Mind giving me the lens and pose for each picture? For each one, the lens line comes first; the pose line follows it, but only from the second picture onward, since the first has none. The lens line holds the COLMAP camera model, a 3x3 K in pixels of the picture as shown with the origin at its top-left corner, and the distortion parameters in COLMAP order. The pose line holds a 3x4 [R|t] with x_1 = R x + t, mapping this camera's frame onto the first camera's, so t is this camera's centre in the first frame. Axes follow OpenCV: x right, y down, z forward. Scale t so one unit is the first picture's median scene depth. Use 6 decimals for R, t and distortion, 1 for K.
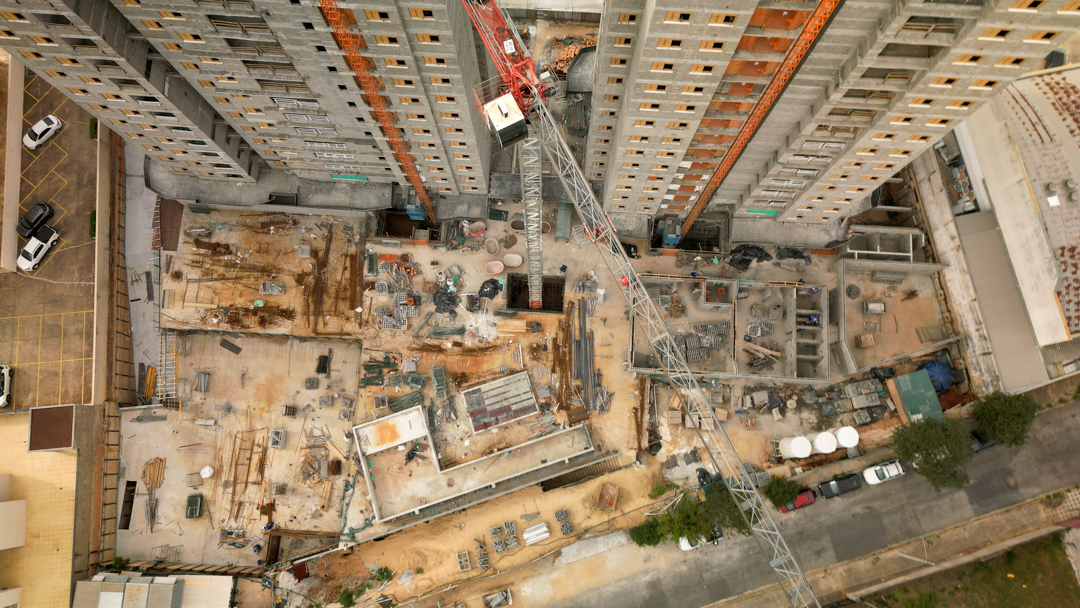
lens RADIAL K [[751.6, 0, 545.0], [0, 751.6, 302.2], [0, 0, 1]] dist [0.081571, -0.077197]
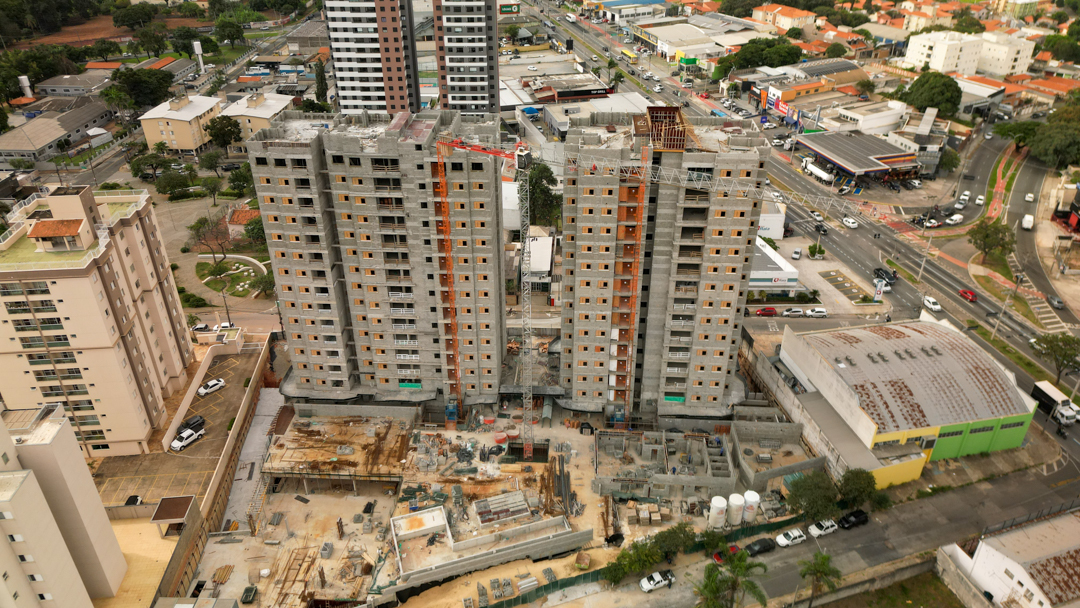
lens RADIAL K [[751.6, 0, 545.0], [0, 751.6, 302.2], [0, 0, 1]] dist [0.081571, -0.077197]
pose [[0.999942, -0.004362, 0.009810, 0.006728], [0.010217, 0.667197, -0.744812, 0.873575], [-0.003297, 0.744869, 0.667203, -0.171184]]
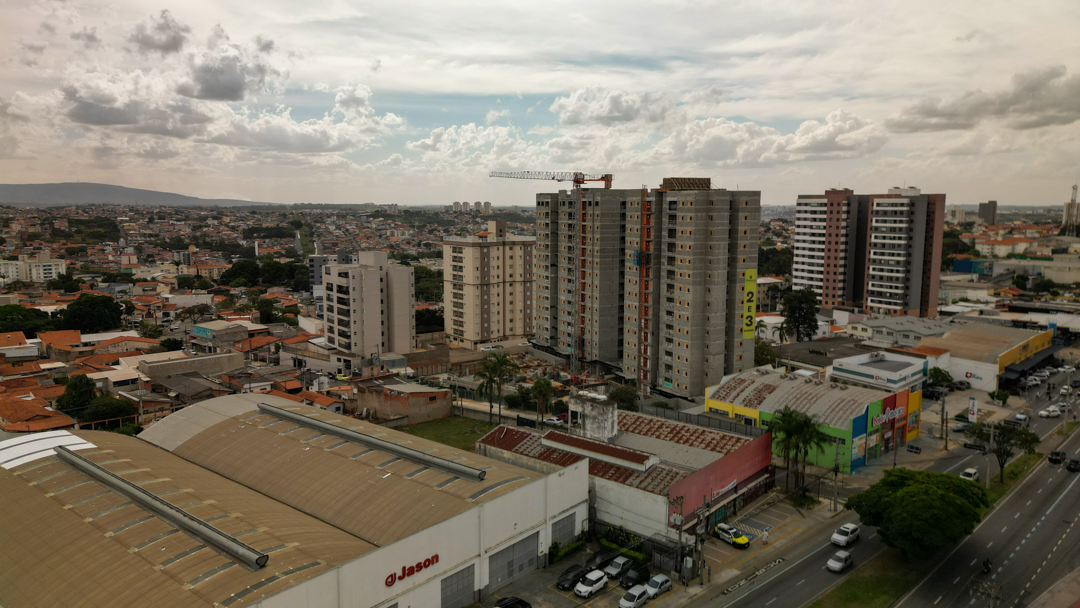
lens RADIAL K [[751.6, 0, 545.0], [0, 751.6, 302.2], [0, 0, 1]] dist [0.081571, -0.077197]
pose [[0.537518, 0.111686, -0.835824, 1.756227], [-0.828340, 0.255516, -0.498562, 1.105155], [0.157884, 0.960332, 0.229858, 0.250443]]
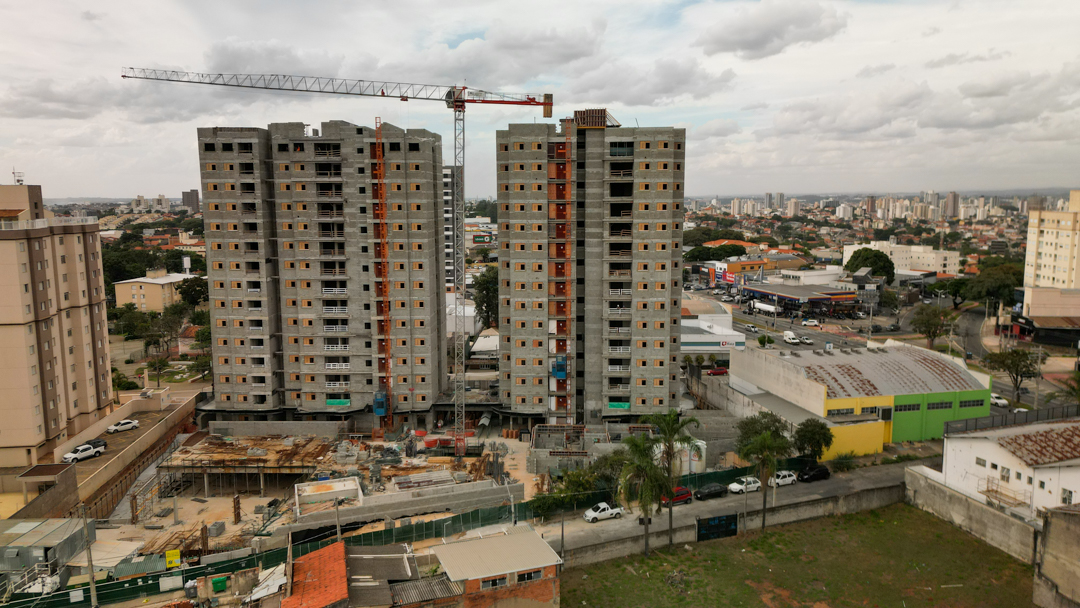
lens RADIAL K [[751.6, 0, 545.0], [0, 751.6, 302.2], [0, 0, 1]] dist [0.081571, -0.077197]
pose [[0.999417, -0.008634, 0.033034, 0.094107], [0.034044, 0.325928, -0.944781, 1.154650], [-0.002609, 0.945355, 0.326032, 0.330971]]
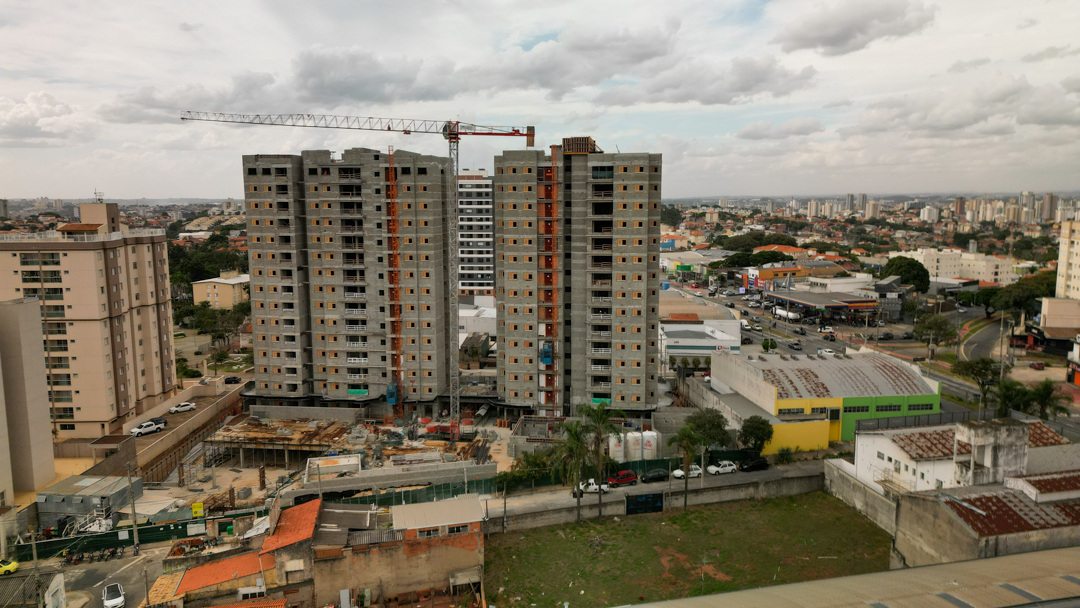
lens RADIAL K [[751.6, 0, 545.0], [0, 751.6, 302.2], [0, 0, 1]] dist [0.081571, -0.077197]
pose [[0.997931, 0.005324, -0.064073, 0.261173], [-0.062319, 0.325173, -0.943599, 1.315164], [0.015811, 0.945639, 0.324832, 0.264632]]
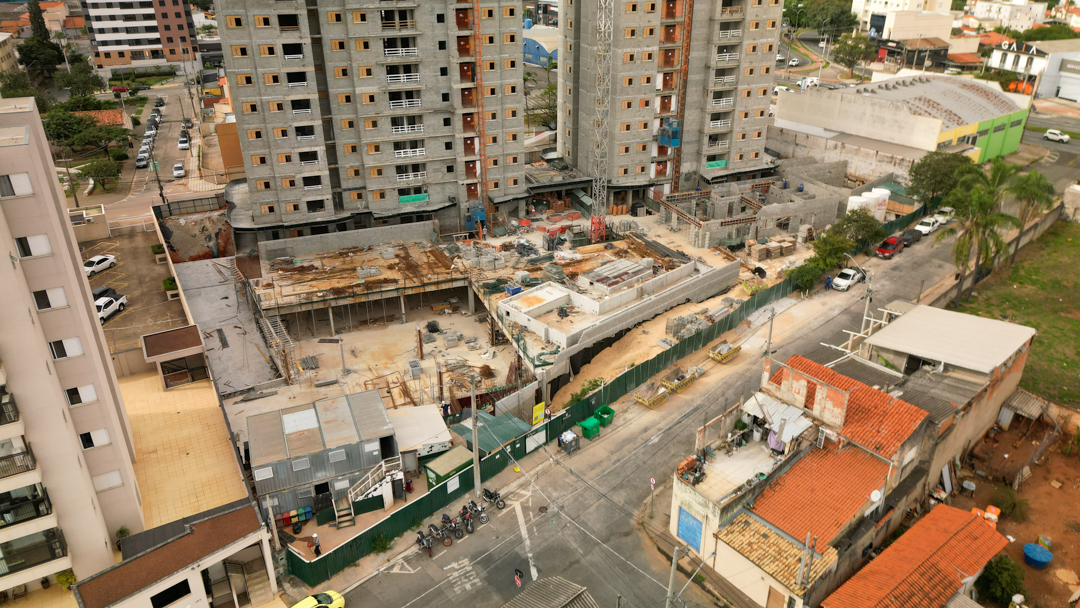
lens RADIAL K [[751.6, 0, 545.0], [0, 751.6, 302.2], [0, 0, 1]] dist [0.081571, -0.077197]
pose [[0.907312, -0.190643, 0.374753, -0.537421], [0.413365, 0.567467, -0.712117, 0.842701], [-0.076900, 0.801022, 0.593675, 0.404997]]
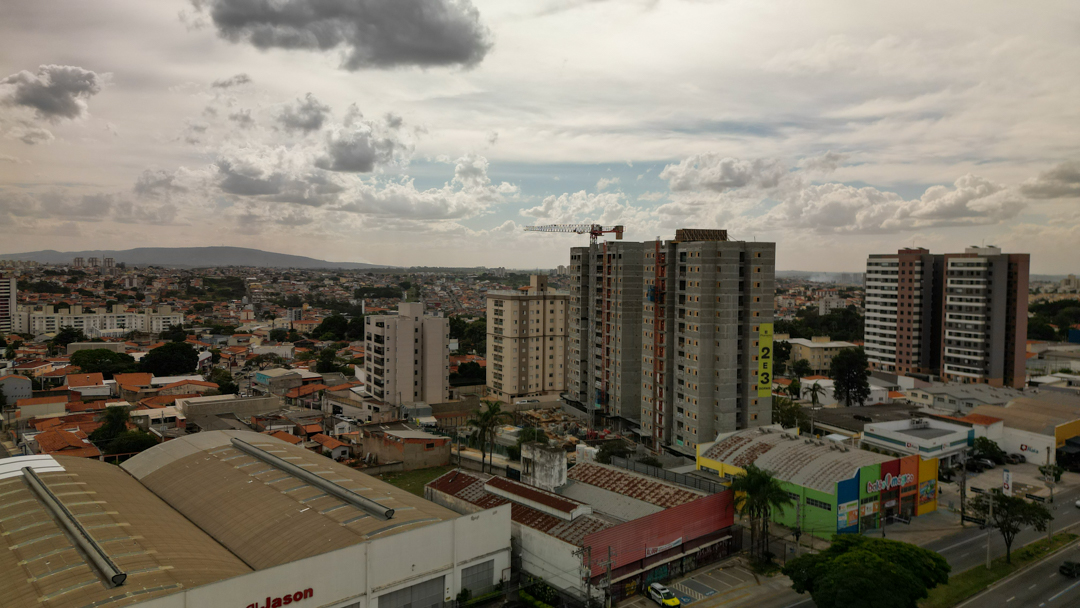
lens RADIAL K [[751.6, 0, 545.0], [0, 751.6, 302.2], [0, 0, 1]] dist [0.081571, -0.077197]
pose [[0.412021, 0.047709, -0.909925, 1.869331], [-0.896728, 0.198355, -0.395645, 0.885032], [0.161612, 0.978969, 0.124508, 0.329762]]
